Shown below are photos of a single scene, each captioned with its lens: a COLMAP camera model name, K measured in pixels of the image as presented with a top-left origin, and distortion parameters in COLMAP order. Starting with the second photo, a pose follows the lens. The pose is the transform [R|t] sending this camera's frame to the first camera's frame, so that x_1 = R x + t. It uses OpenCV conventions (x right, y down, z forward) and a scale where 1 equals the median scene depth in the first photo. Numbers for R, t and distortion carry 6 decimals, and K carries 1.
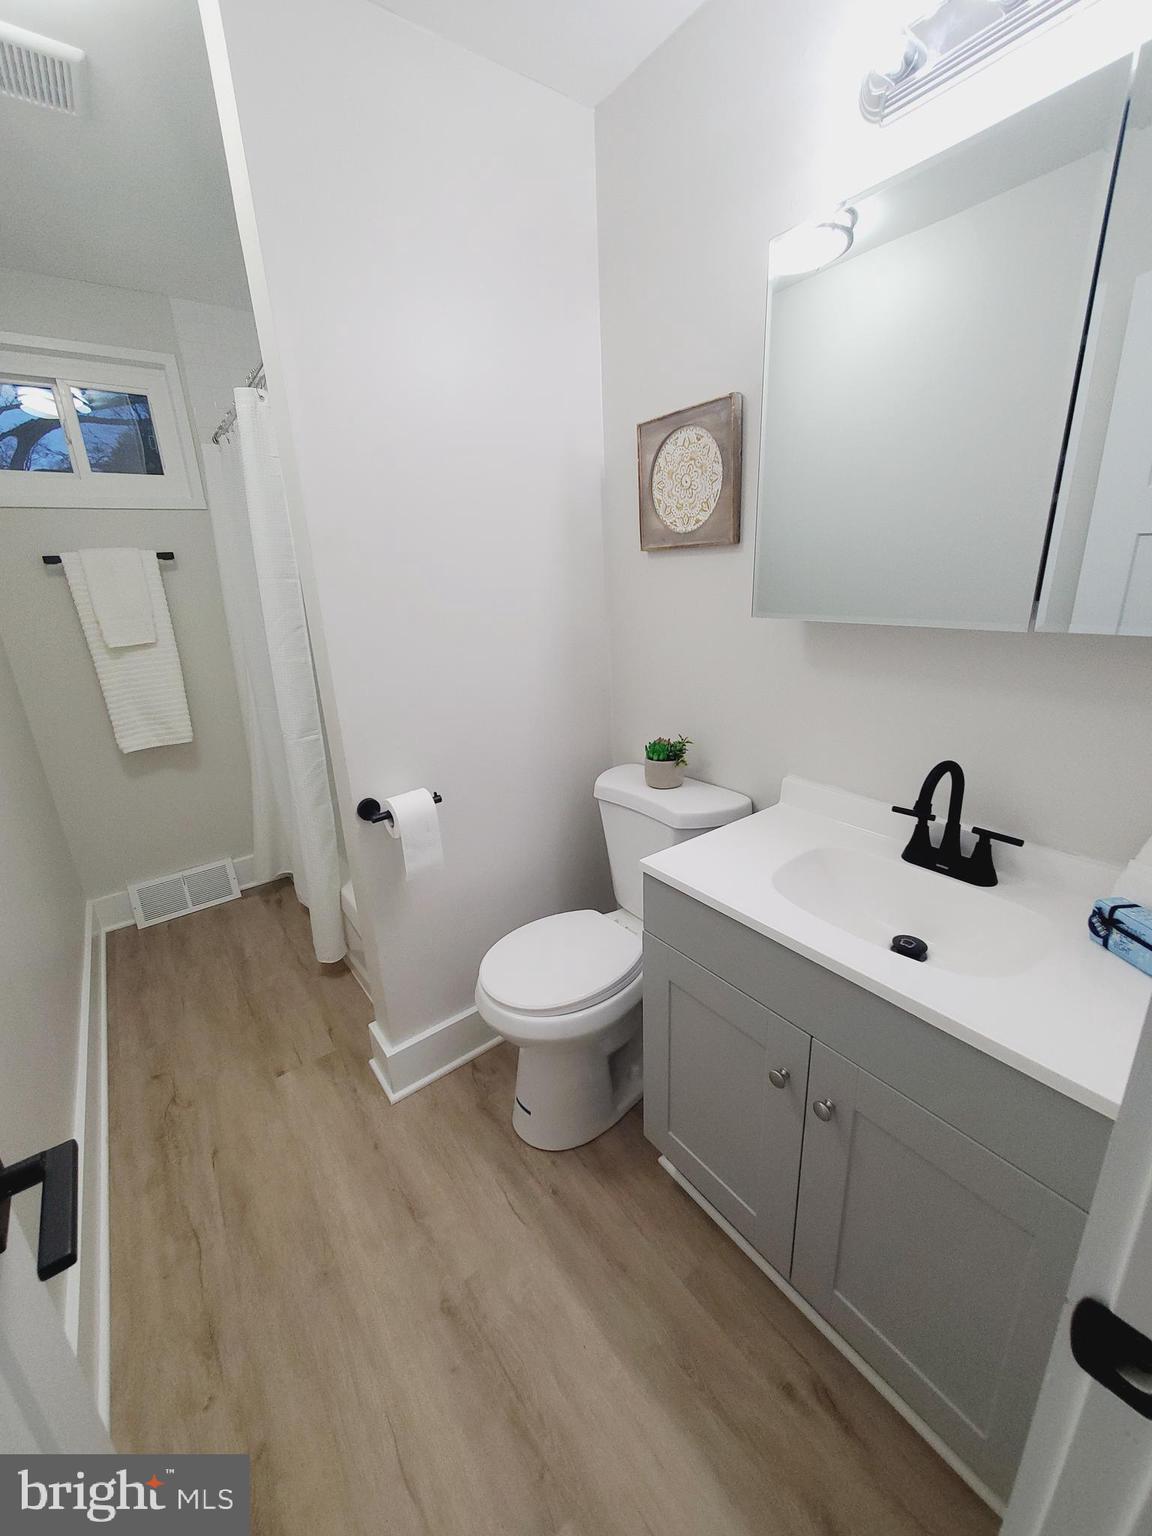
lens RADIAL K [[609.7, 0, 576.0], [0, 609.7, 768.0], [0, 0, 1]] dist [0.001873, 0.000400]
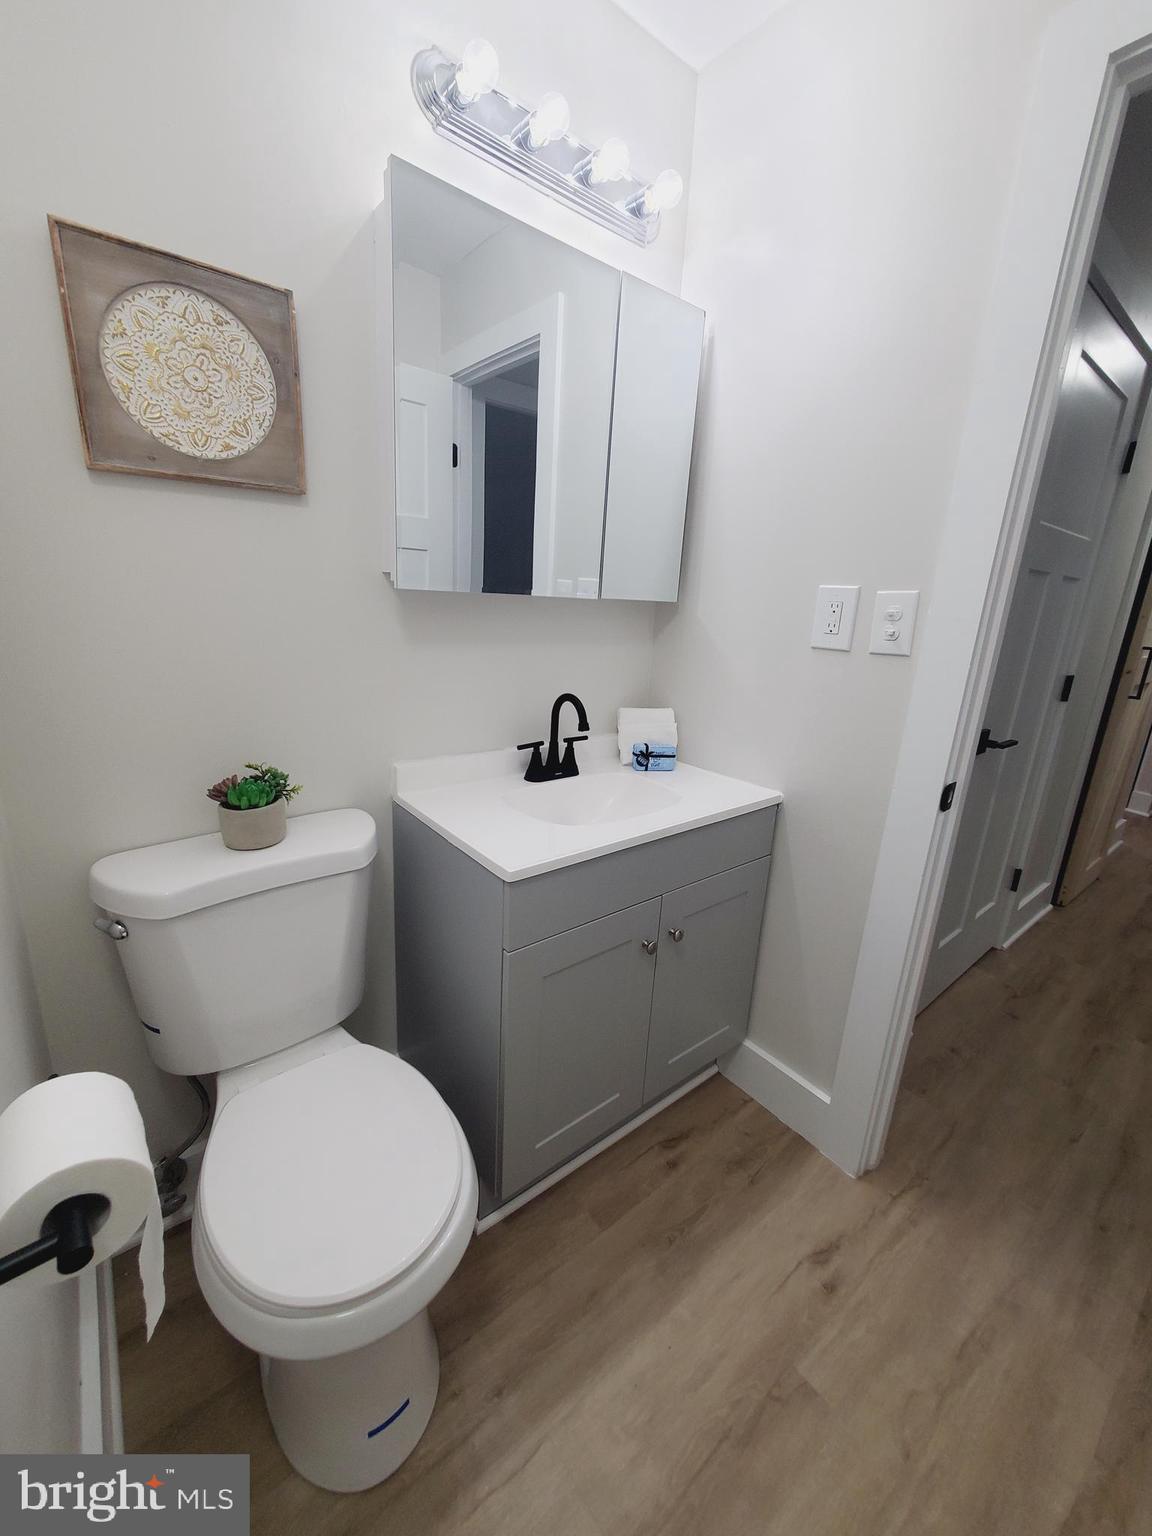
lens RADIAL K [[607.9, 0, 570.1], [0, 607.9, 763.1], [0, 0, 1]] dist [0.002398, -0.000222]
pose [[-0.026038, -0.234652, 0.971731, -0.604364], [0.267617, 0.934944, 0.232940, -0.143249], [-0.963174, 0.266116, 0.038453, 0.763777]]
